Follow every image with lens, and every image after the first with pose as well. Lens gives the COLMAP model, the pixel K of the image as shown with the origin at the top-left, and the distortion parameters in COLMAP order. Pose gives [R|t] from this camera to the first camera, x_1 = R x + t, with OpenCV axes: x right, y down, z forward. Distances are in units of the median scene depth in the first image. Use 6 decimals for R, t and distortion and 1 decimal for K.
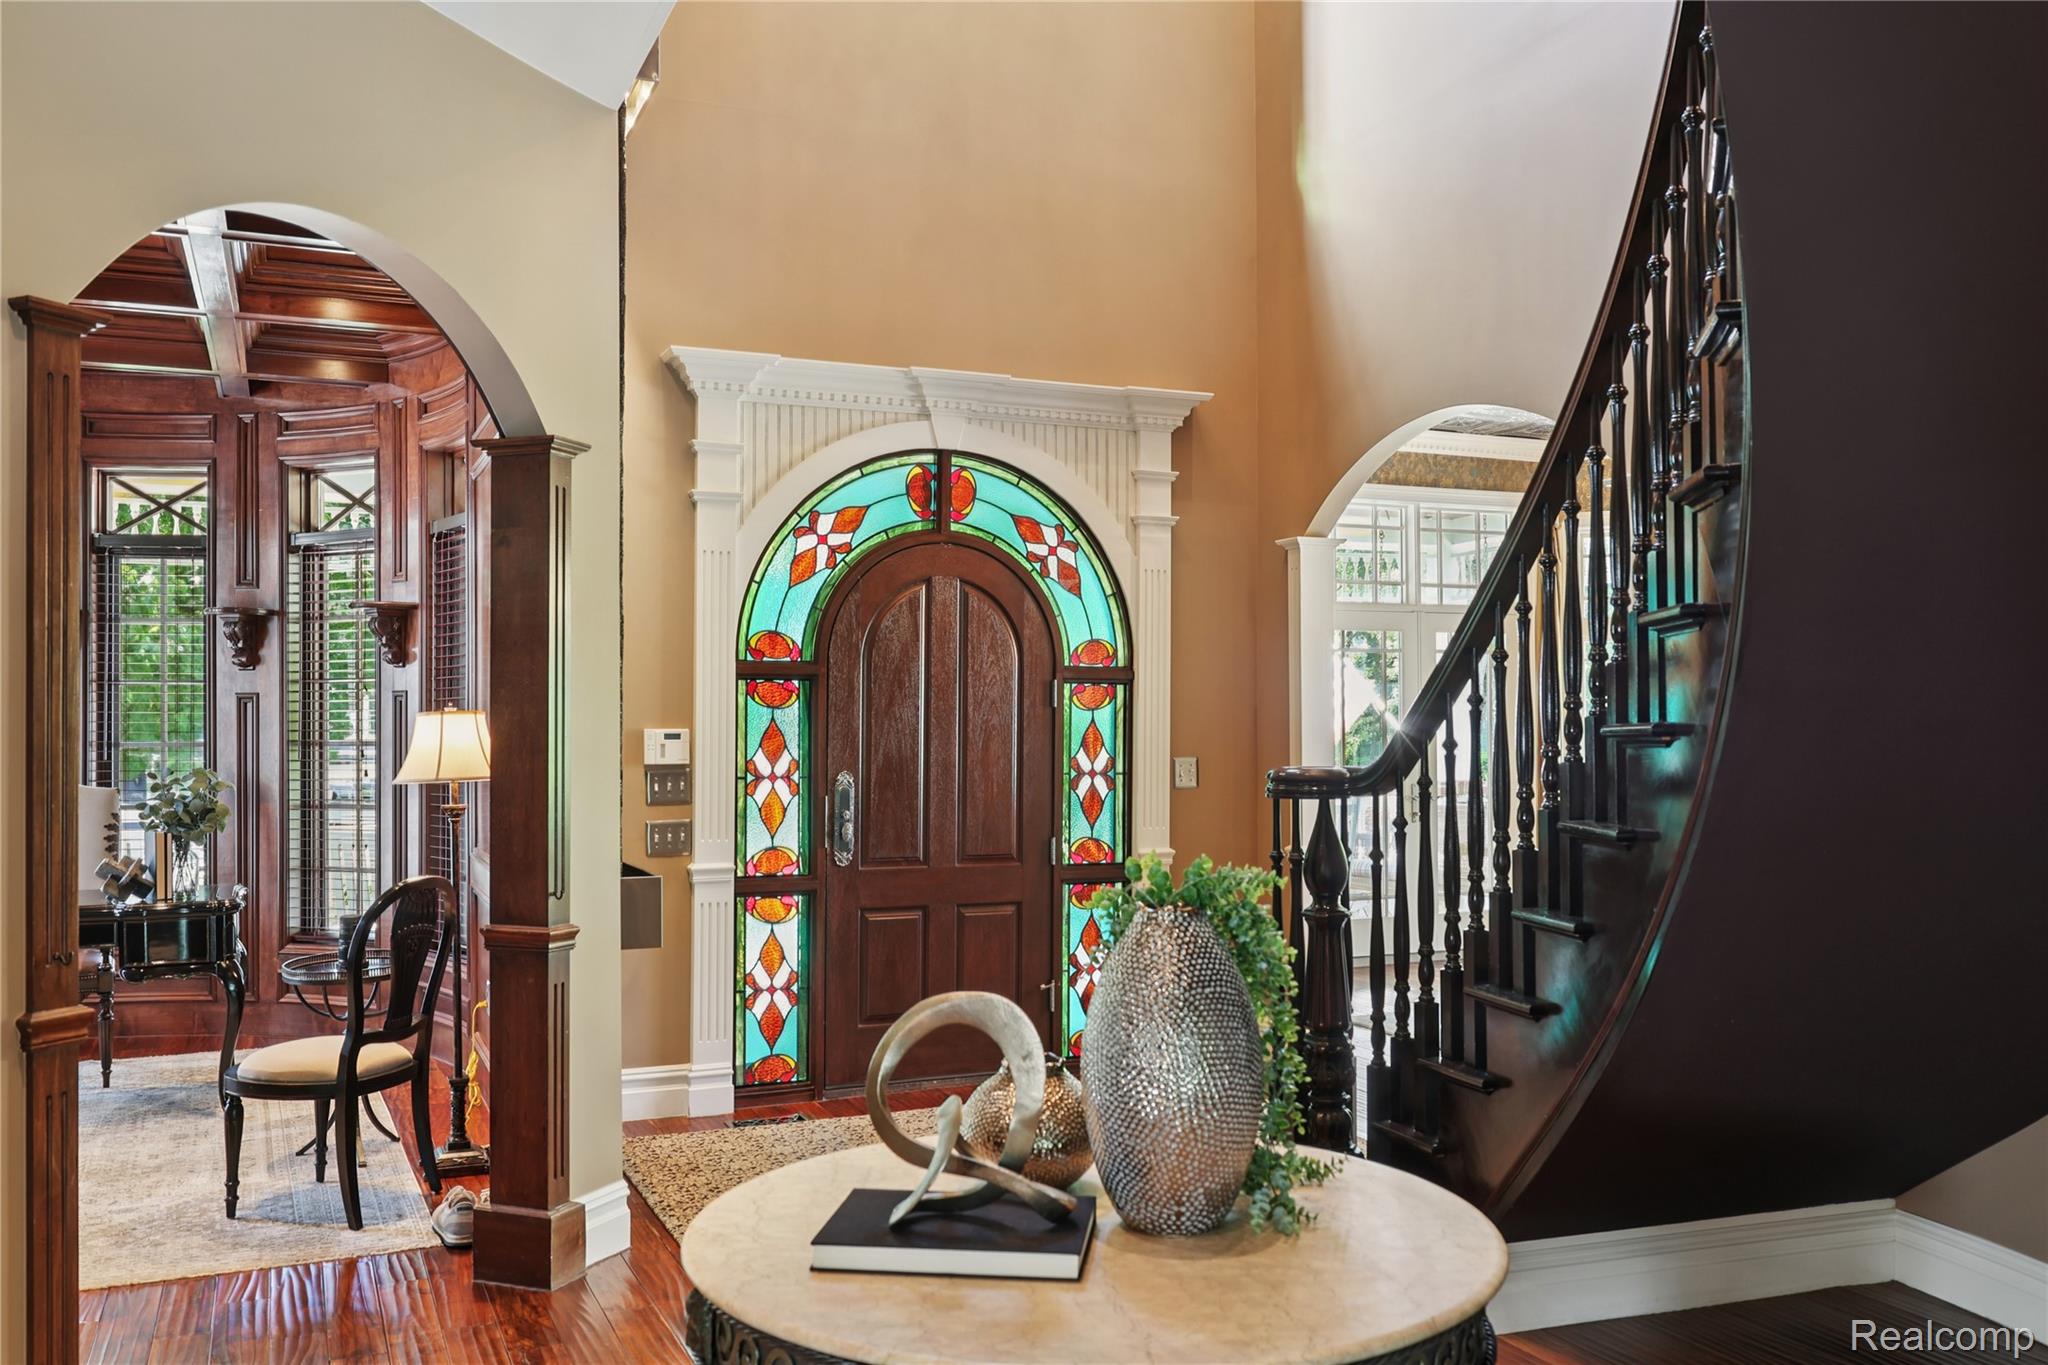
lens RADIAL K [[1790.4, 0, 1023.0], [0, 1790.4, 693.6], [0, 0, 1]] dist [0.000969, 0.012831]
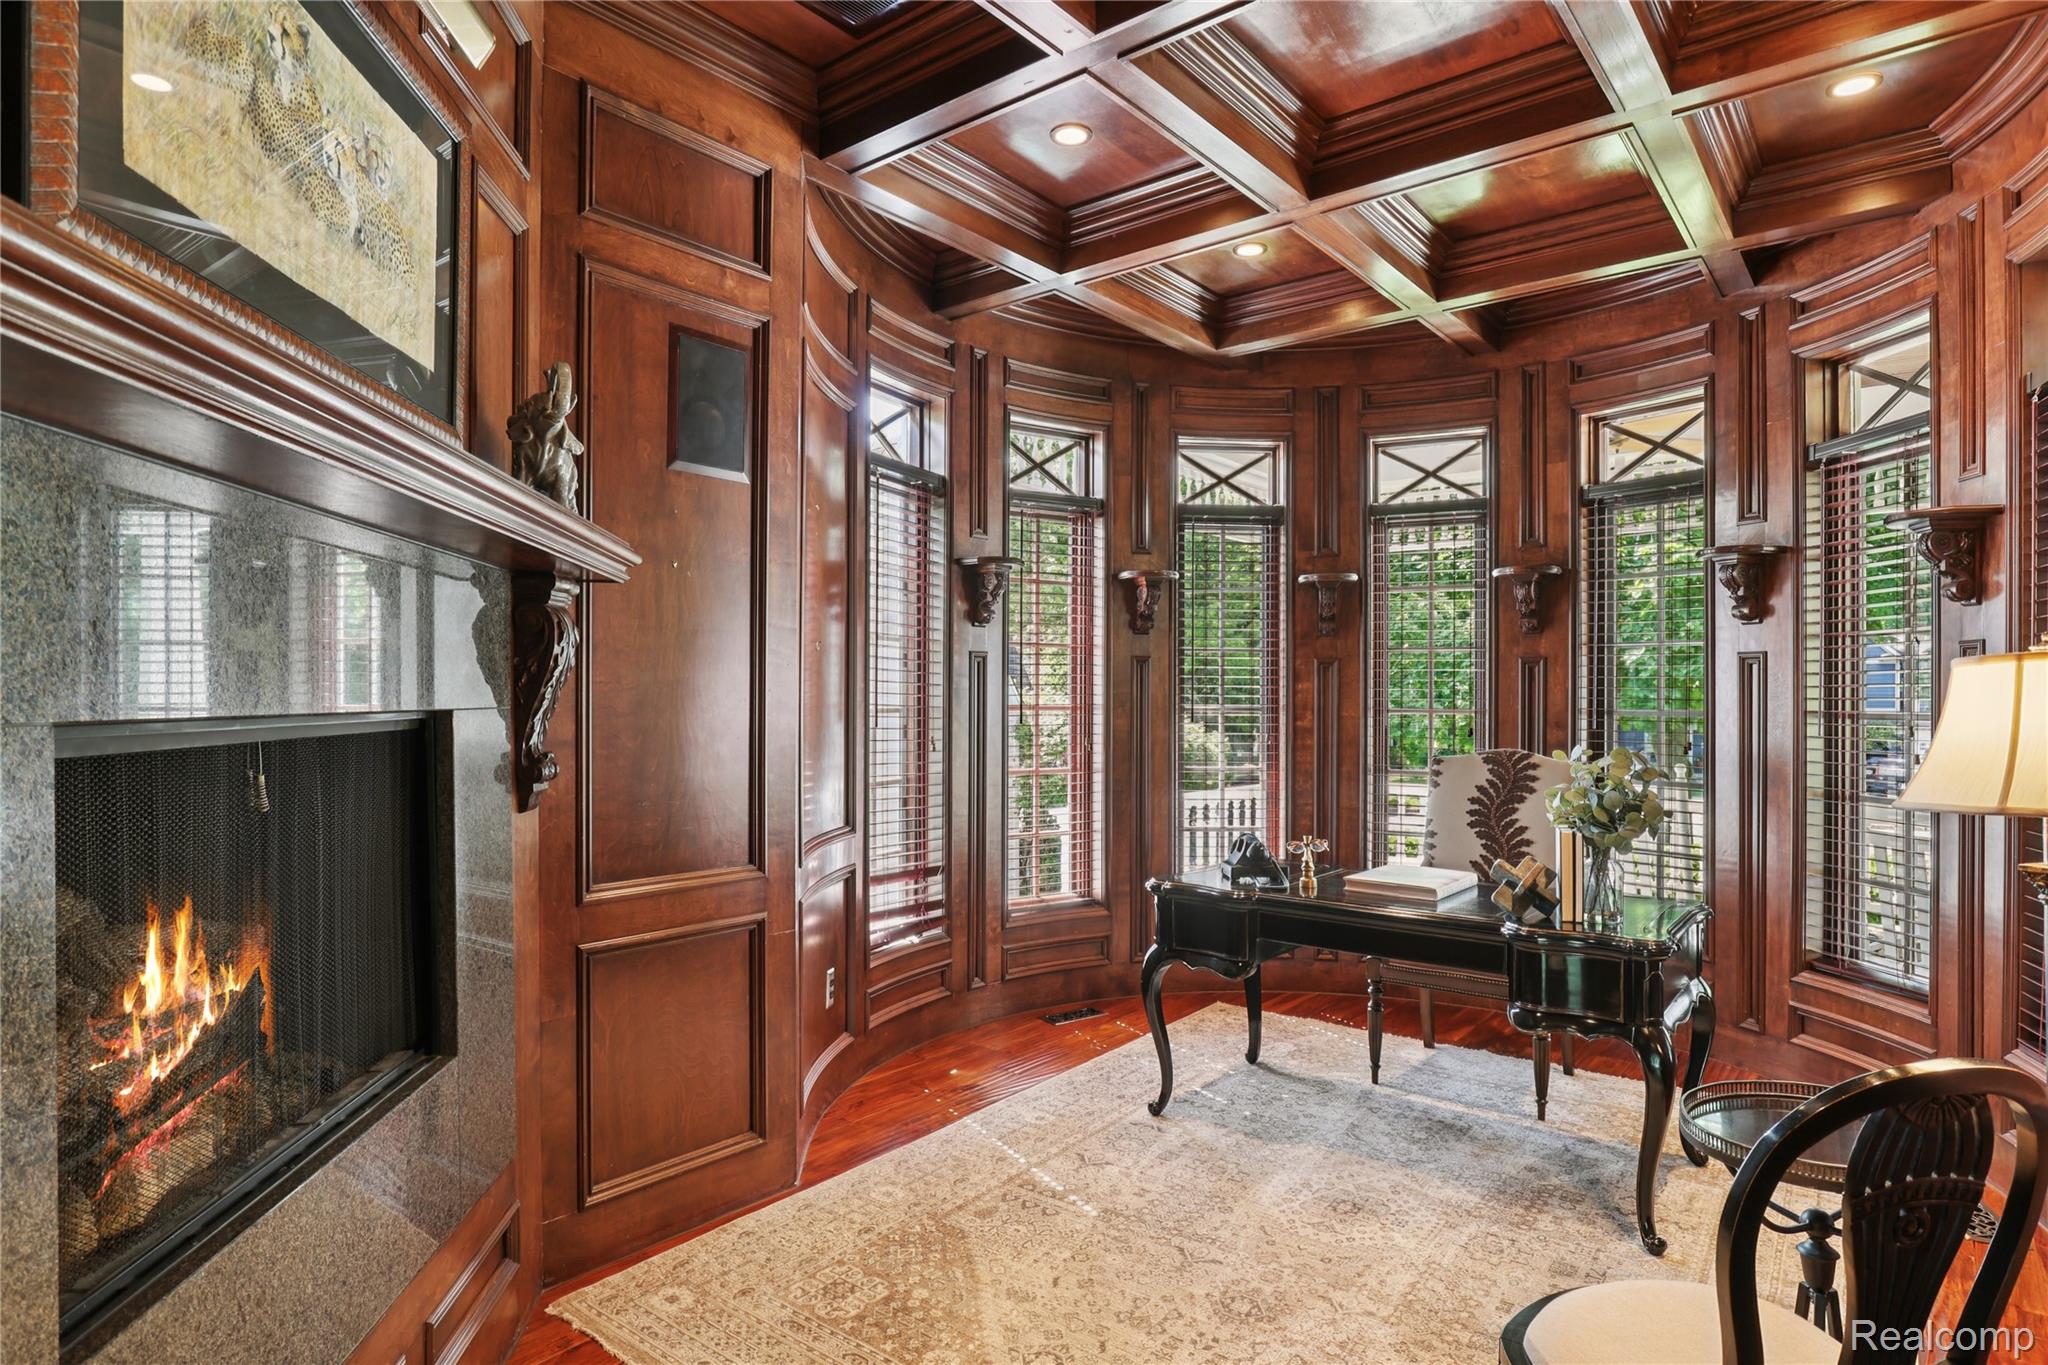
lens RADIAL K [[1124.8, 0, 1023.6], [0, 1124.8, 696.9], [0, 0, 1]] dist [-0.019039, 0.002665]
pose [[0.474013, 0.008062, -0.880481, -0.143444], [0.007554, 0.999884, 0.013222, 0.010801], [0.880485, -0.012918, 0.473897, 0.468596]]
